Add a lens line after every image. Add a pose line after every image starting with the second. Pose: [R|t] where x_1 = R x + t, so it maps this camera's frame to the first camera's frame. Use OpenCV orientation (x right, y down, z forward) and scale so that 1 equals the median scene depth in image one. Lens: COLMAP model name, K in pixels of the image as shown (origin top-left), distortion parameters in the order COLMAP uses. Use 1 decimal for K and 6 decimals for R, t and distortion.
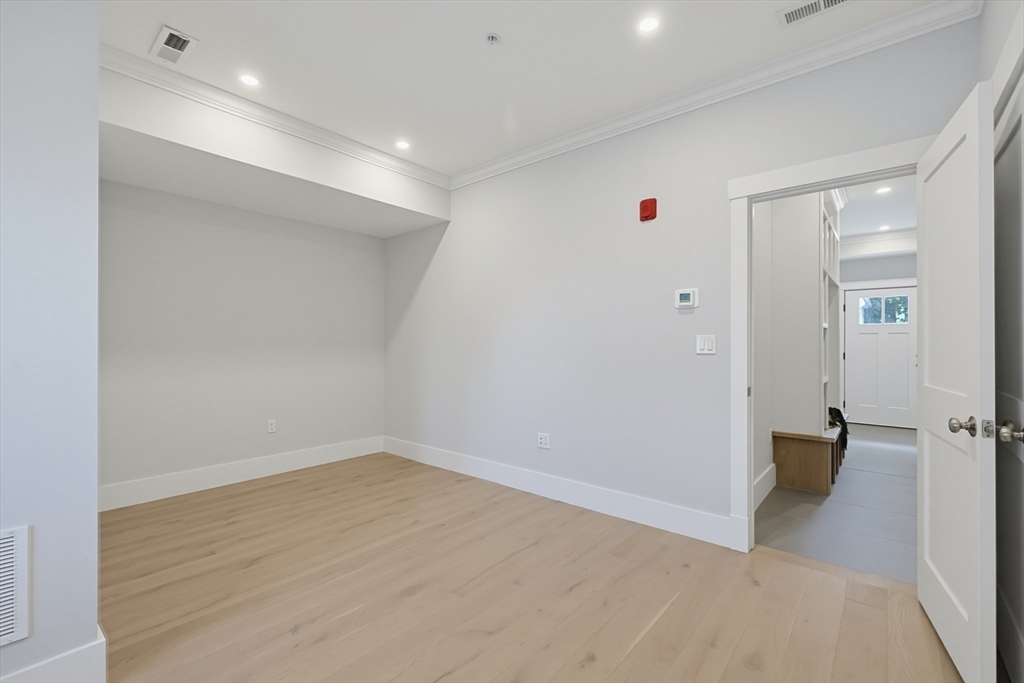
lens RADIAL K [[439.5, 0, 513.6], [0, 439.5, 339.0], [0, 0, 1]] dist [-0.002201, -0.001586]
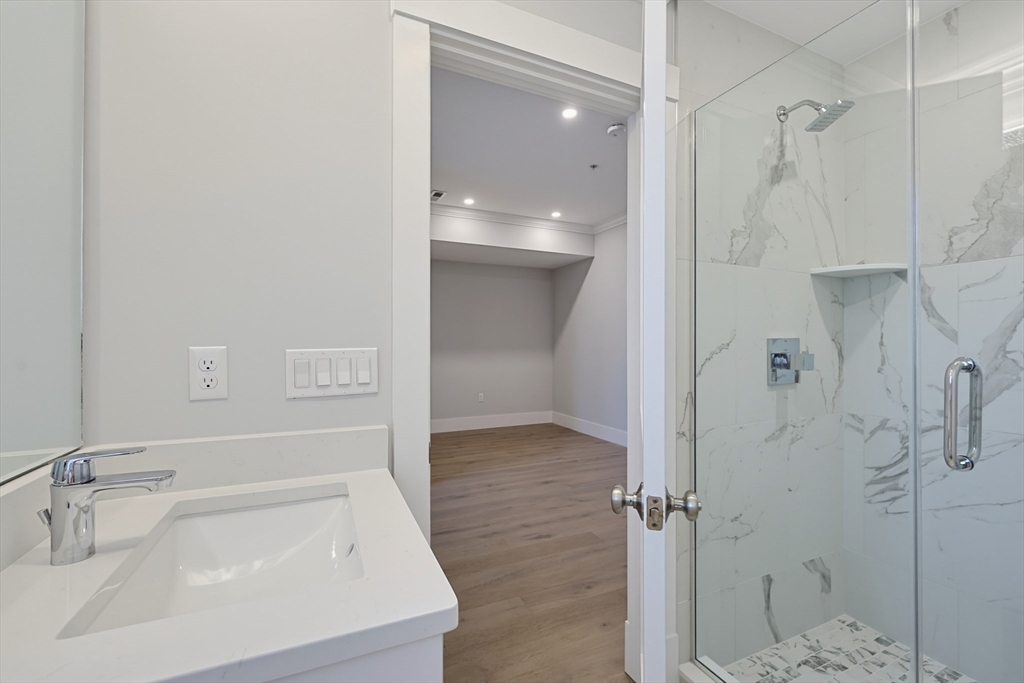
lens RADIAL K [[439.5, 0, 511.2], [0, 439.5, 340.6], [0, 0, 1]] dist [-0.002201, -0.001586]
pose [[0.904827, 0.001322, -0.425778, 0.242702], [0.000545, 0.999991, 0.004264, -0.012737], [0.425780, -0.004091, 0.904818, -0.423492]]
